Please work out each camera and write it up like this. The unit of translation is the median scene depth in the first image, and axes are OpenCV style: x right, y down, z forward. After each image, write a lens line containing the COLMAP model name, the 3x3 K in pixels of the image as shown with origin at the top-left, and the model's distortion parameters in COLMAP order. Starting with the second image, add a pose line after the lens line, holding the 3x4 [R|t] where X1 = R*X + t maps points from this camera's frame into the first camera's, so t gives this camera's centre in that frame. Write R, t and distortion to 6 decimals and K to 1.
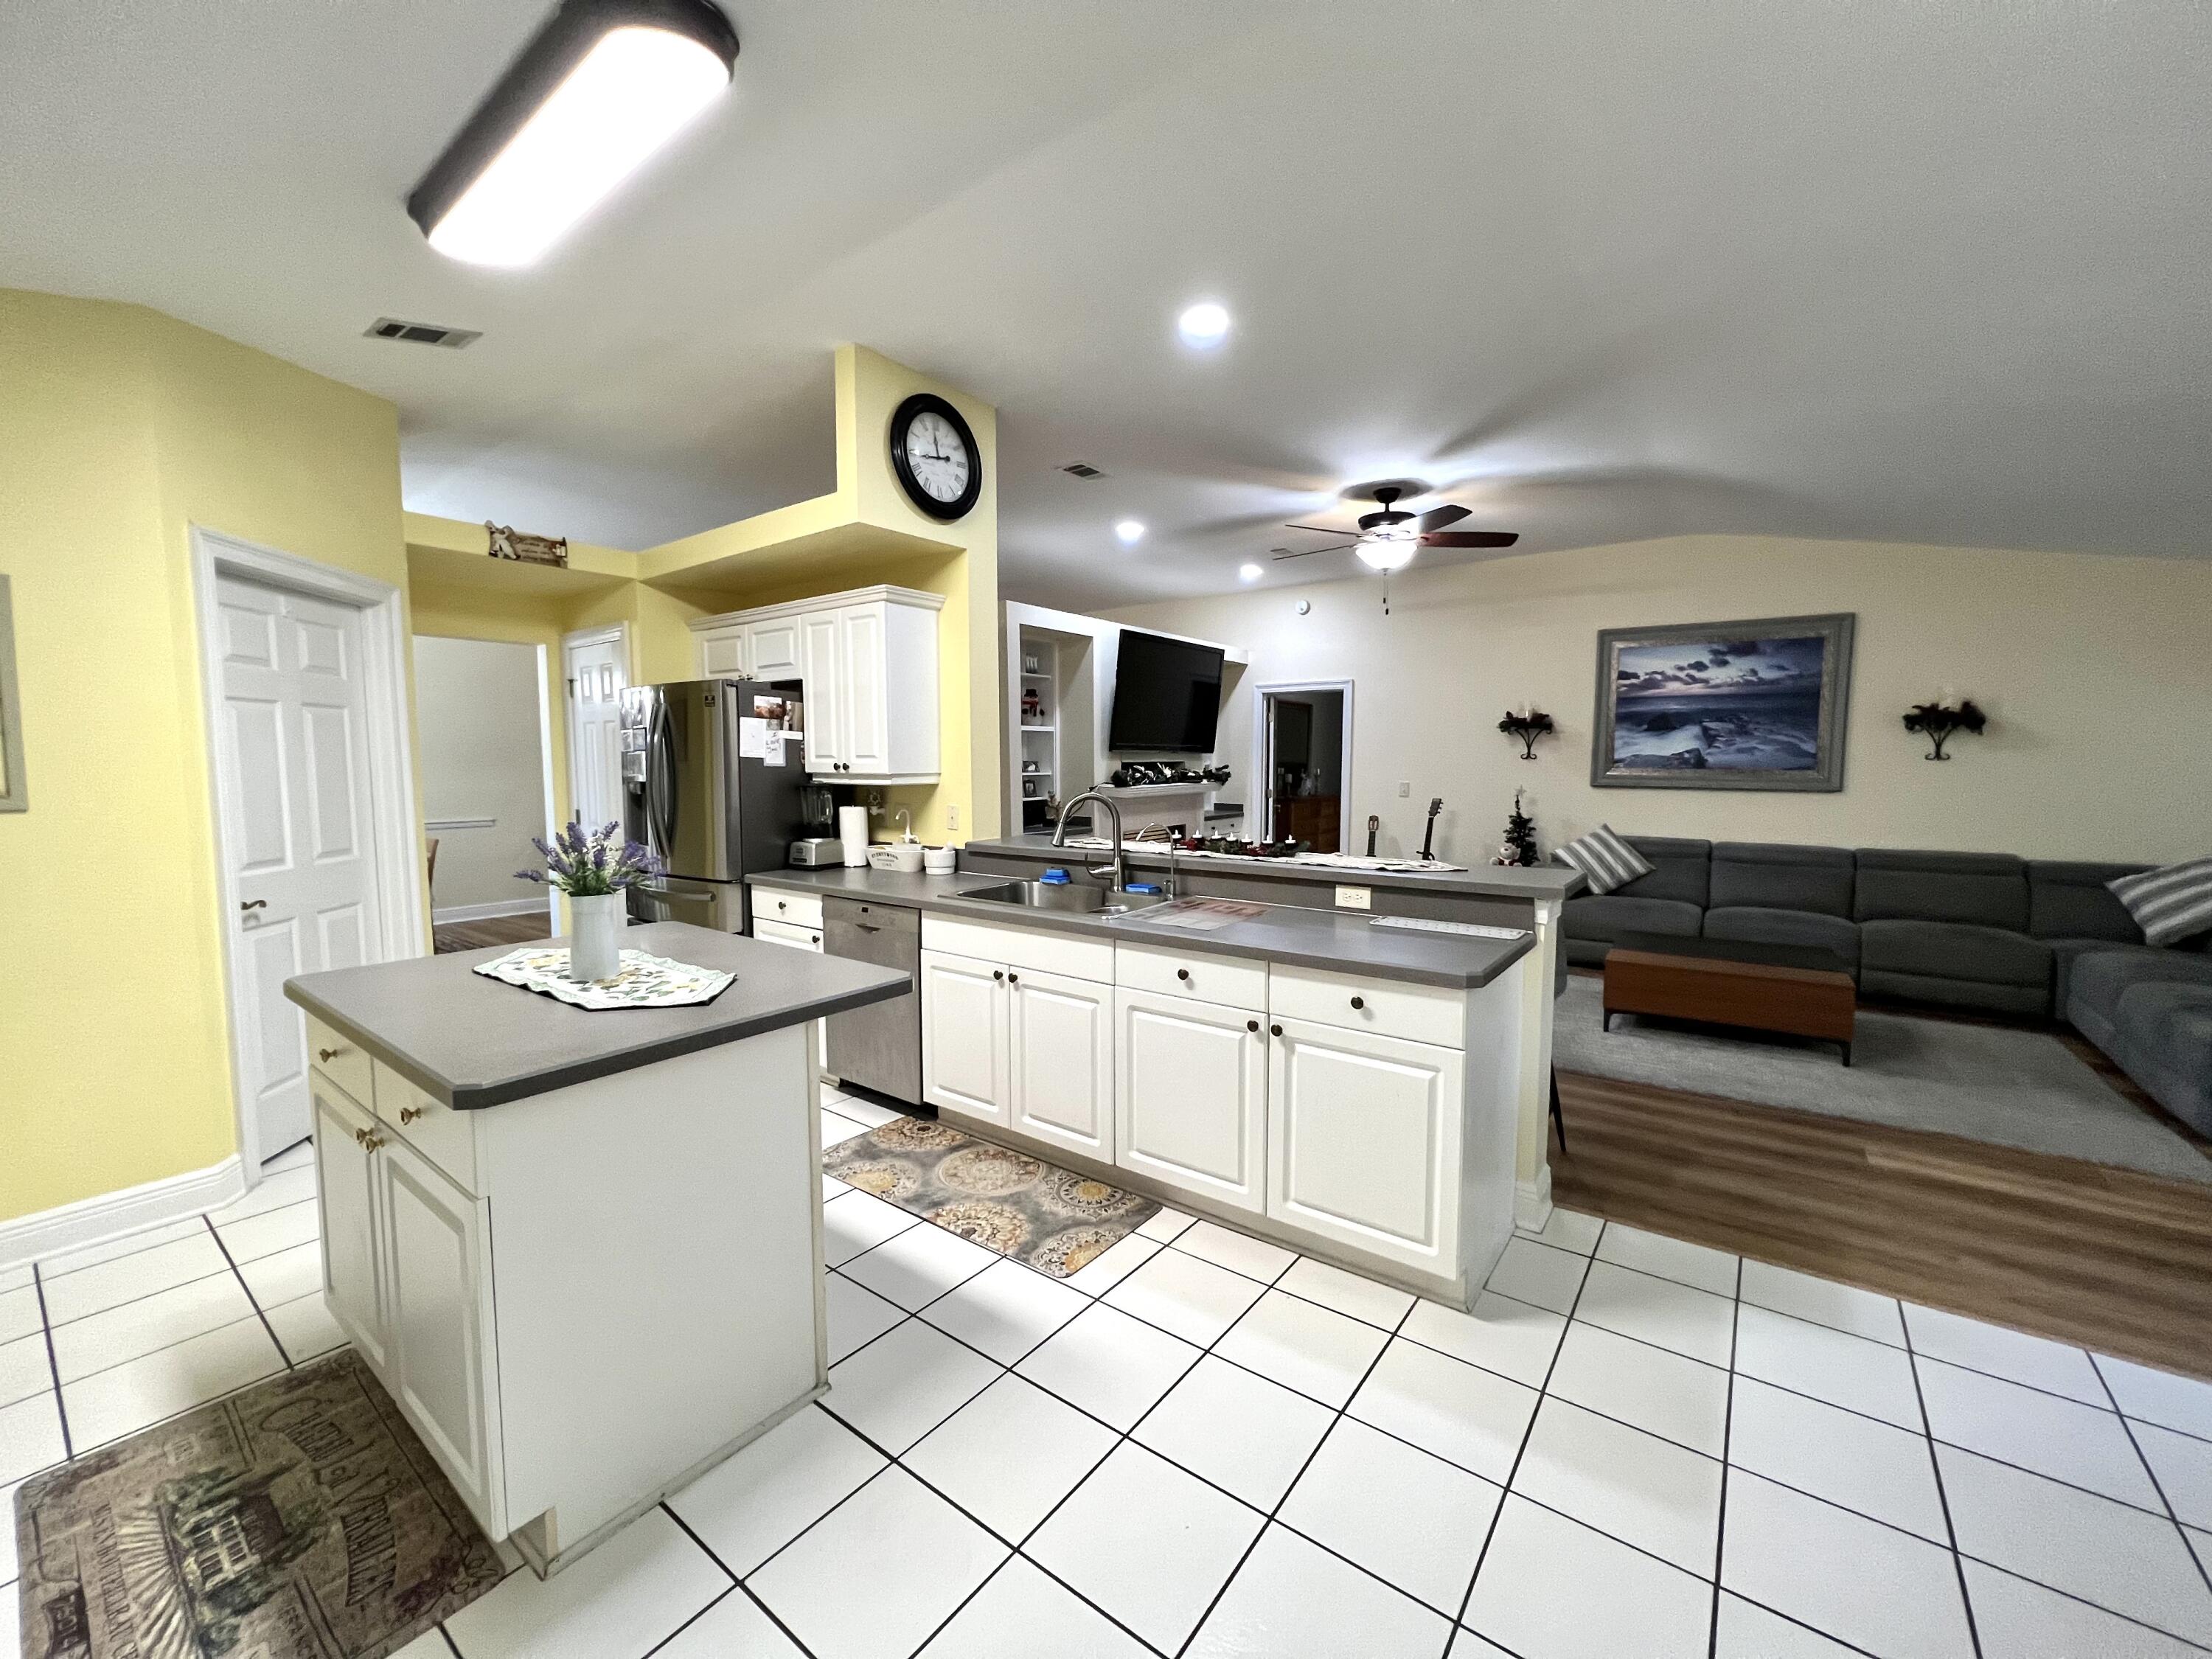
lens RADIAL K [[878.0, 0, 1105.8], [0, 878.0, 830.7], [0, 0, 1]] dist [-0.000237, -0.000097]
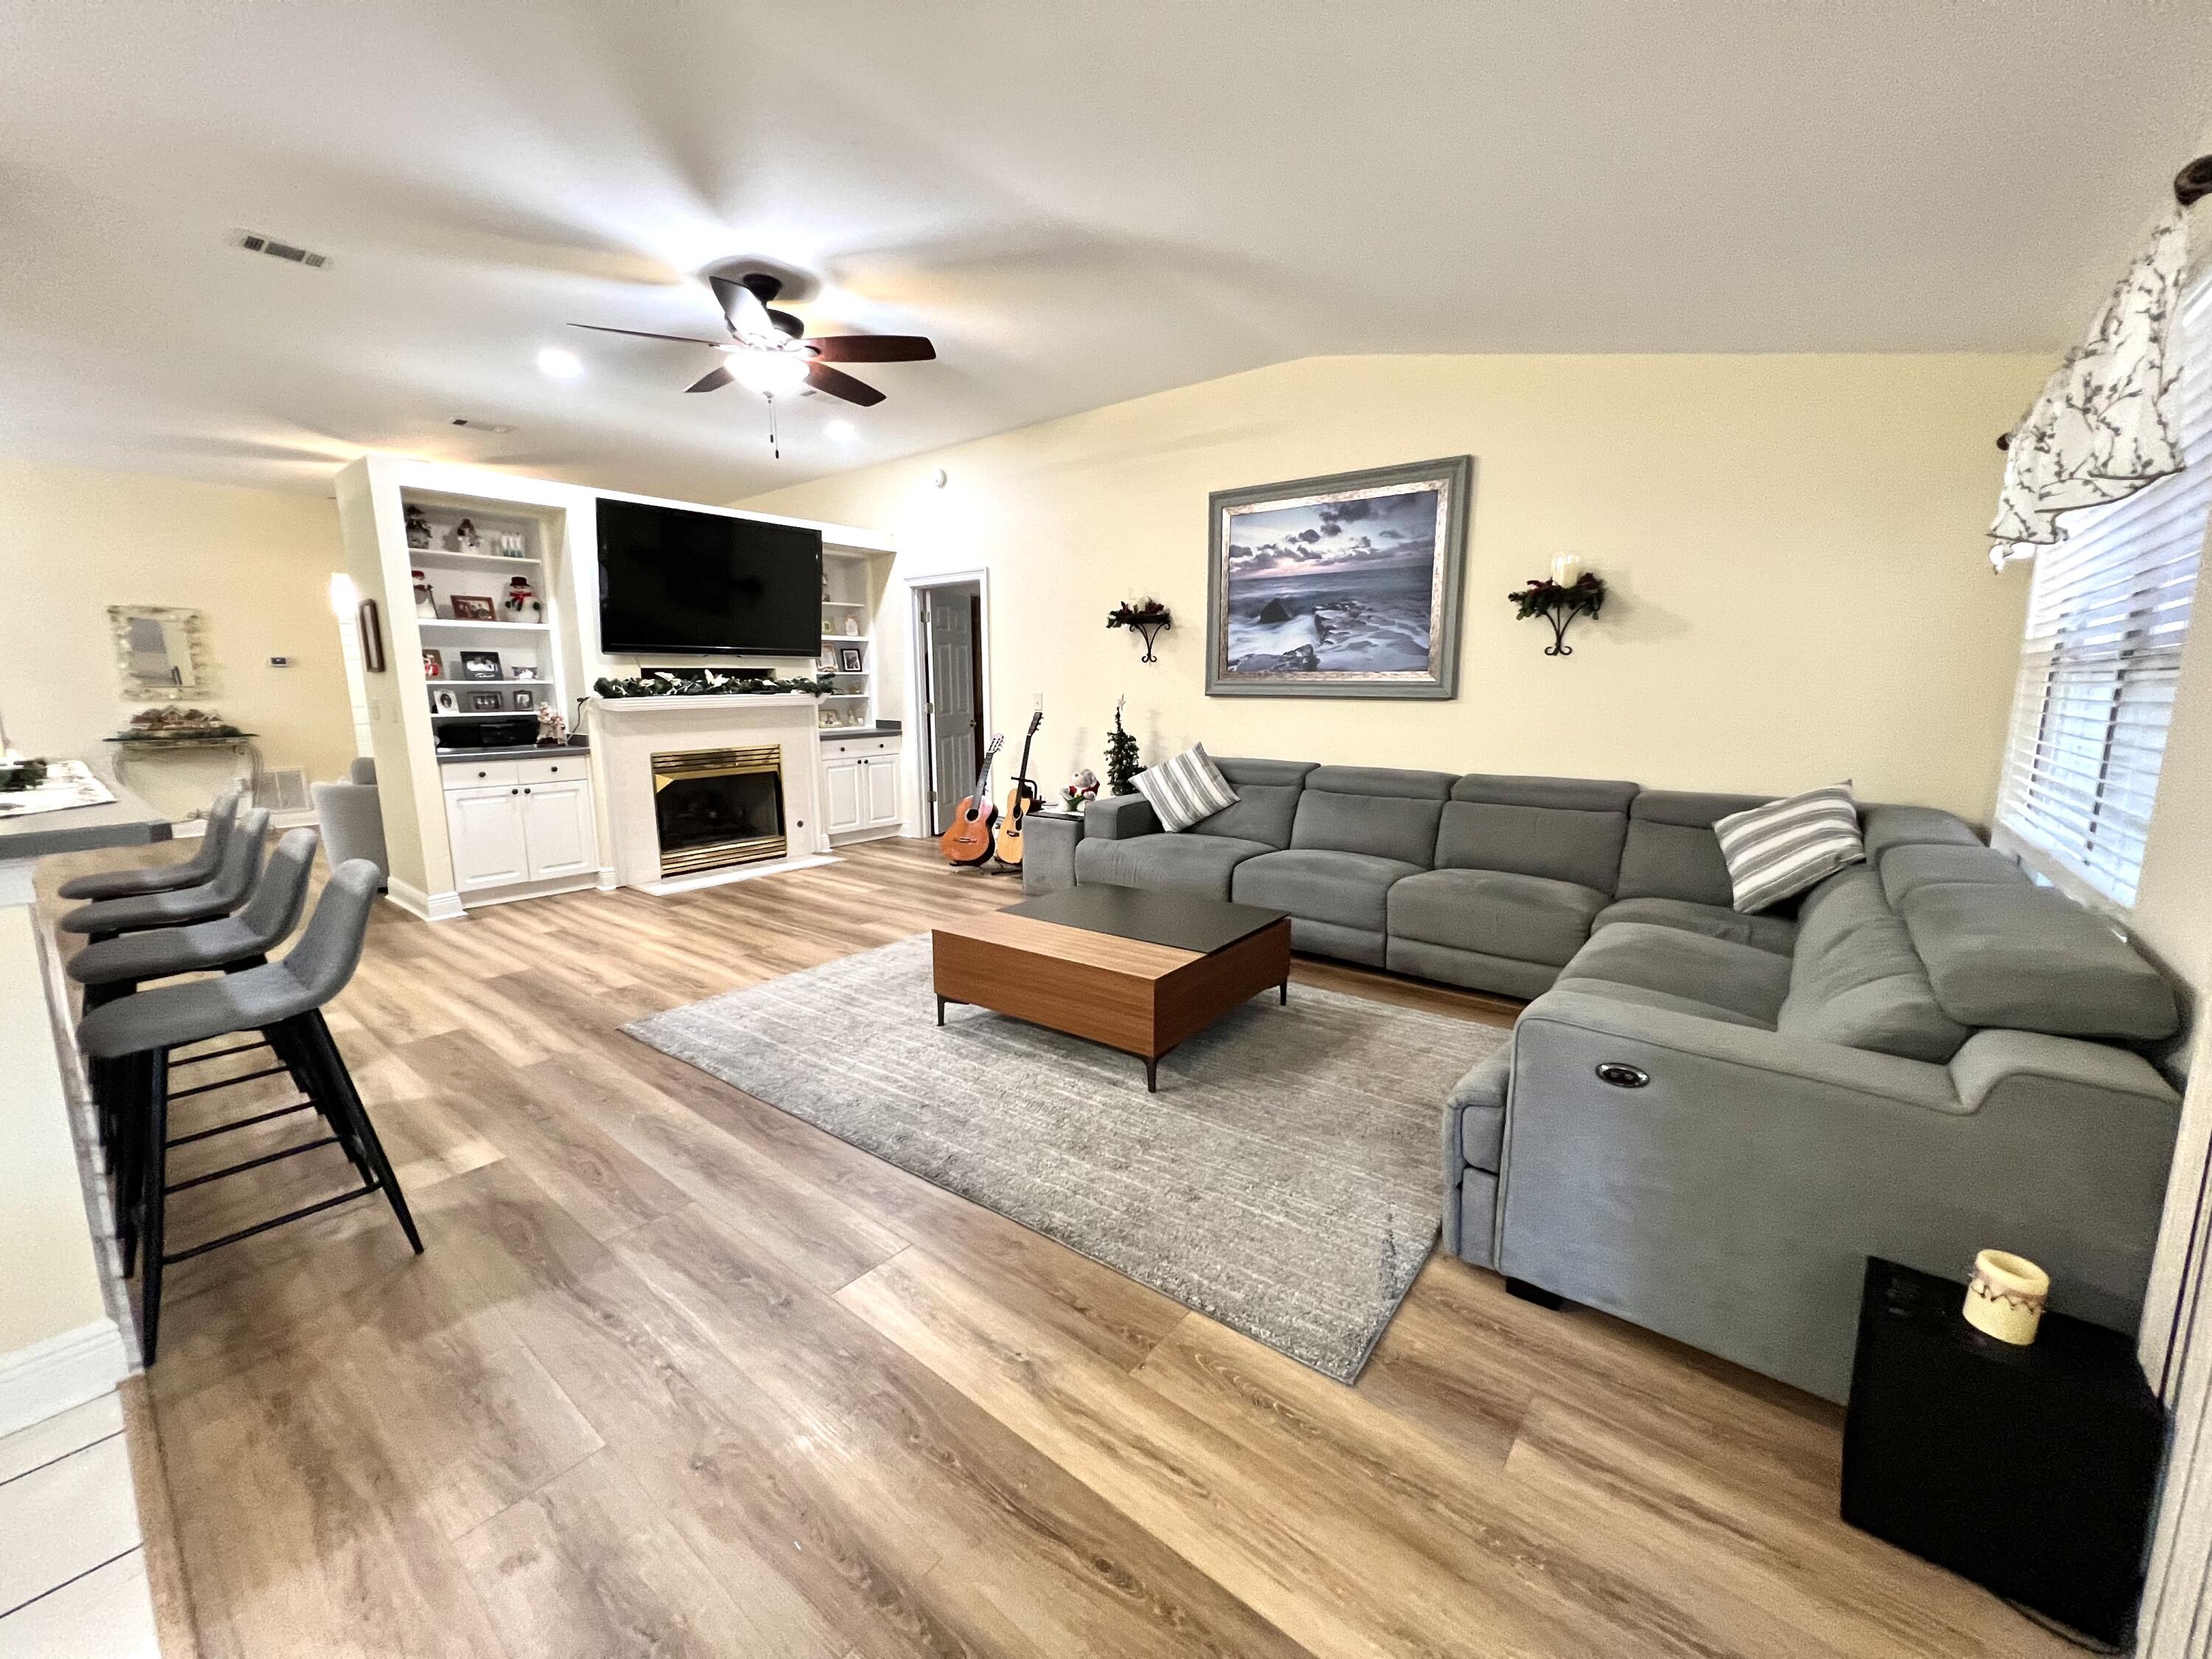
lens RADIAL K [[878.0, 0, 1107.6], [0, 878.0, 830.9], [0, 0, 1]] dist [-0.000237, -0.000097]
pose [[0.999345, 0.001222, -0.036177, 0.527928], [0.002048, 0.995920, 0.090217, -0.000100], [0.036139, -0.090232, 0.995265, 0.206024]]
